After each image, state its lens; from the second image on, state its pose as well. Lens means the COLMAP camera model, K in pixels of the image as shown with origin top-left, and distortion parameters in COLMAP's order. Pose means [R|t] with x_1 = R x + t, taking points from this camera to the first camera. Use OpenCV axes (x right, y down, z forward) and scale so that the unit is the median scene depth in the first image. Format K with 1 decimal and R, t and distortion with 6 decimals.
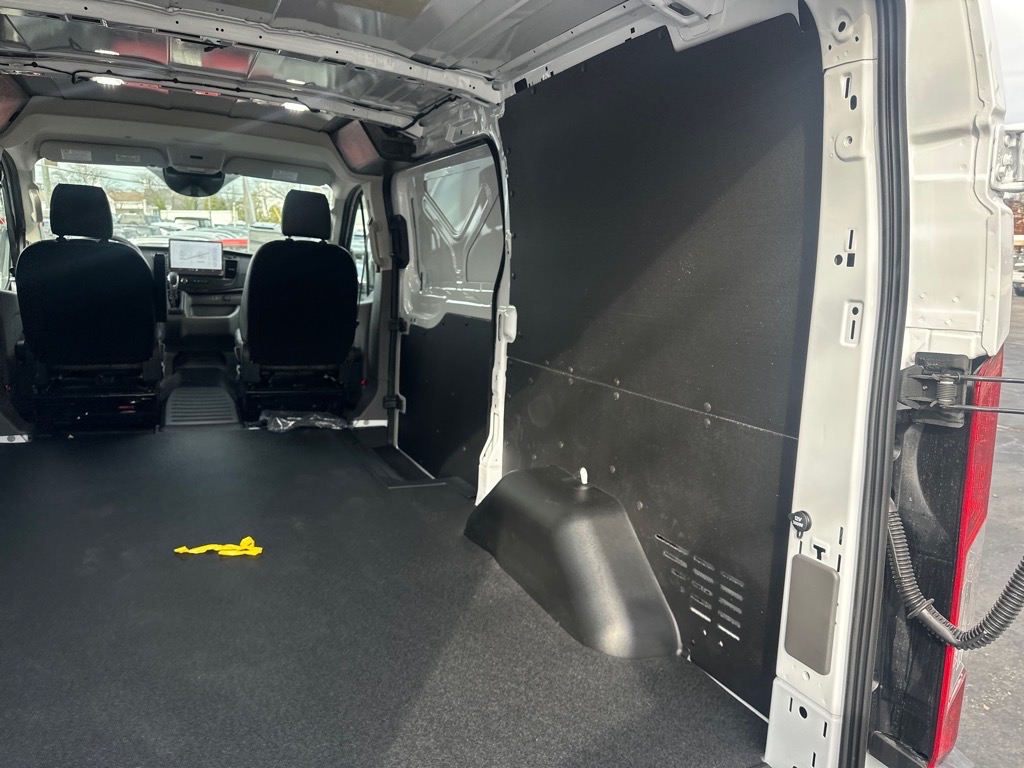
lens RADIAL K [[728.4, 0, 529.0], [0, 728.4, 377.6], [0, 0, 1]] dist [0.007395, -0.018107]
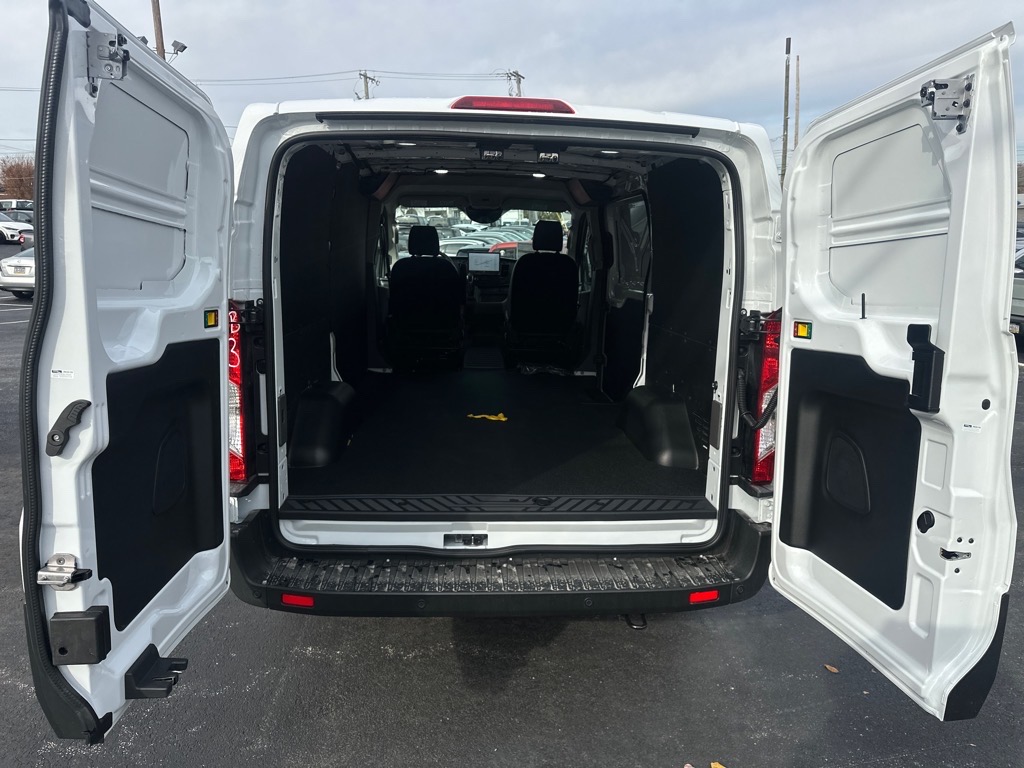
lens RADIAL K [[728.4, 0, 514.7], [0, 728.4, 389.6], [0, 0, 1]] dist [0.007395, -0.018107]
pose [[0.925624, 0.043991, -0.375879, 0.190563], [-0.032925, 0.998816, 0.035816, 0.043149], [0.377009, -0.020776, 0.925976, -0.398105]]
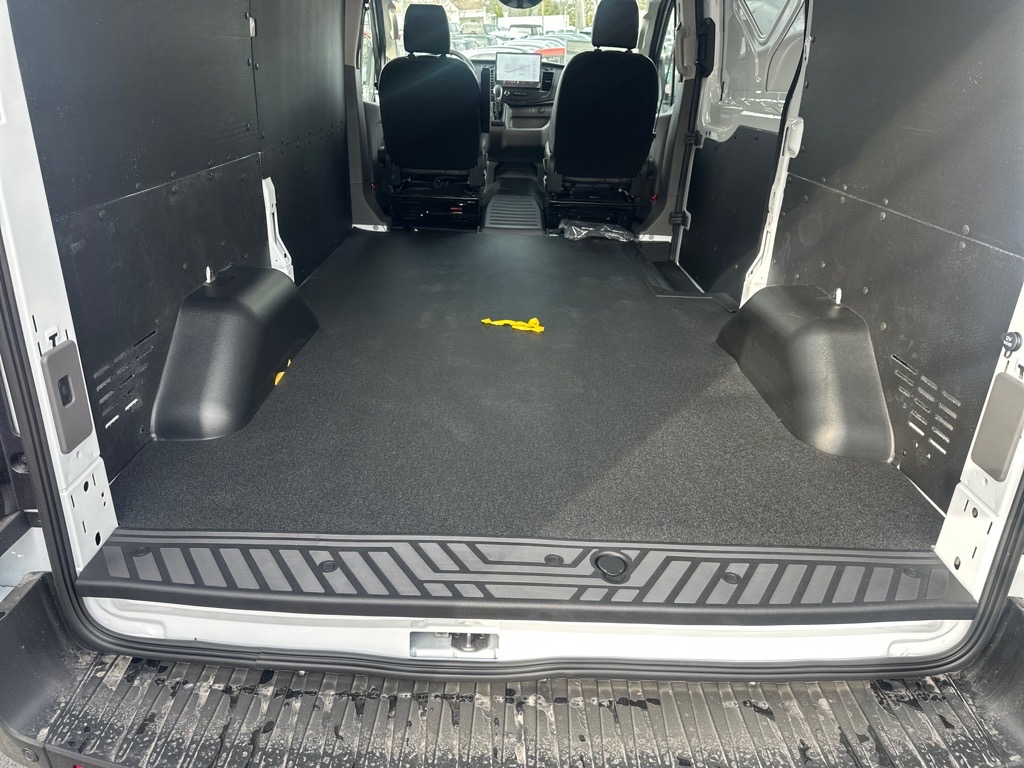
lens RADIAL K [[728.4, 0, 502.5], [0, 728.4, 407.4], [0, 0, 1]] dist [0.007395, -0.018107]
pose [[0.898237, 0.169804, -0.405386, 0.046442], [-0.052736, 0.957330, 0.284145, 0.008289], [0.436337, -0.233851, 0.868864, -0.066867]]
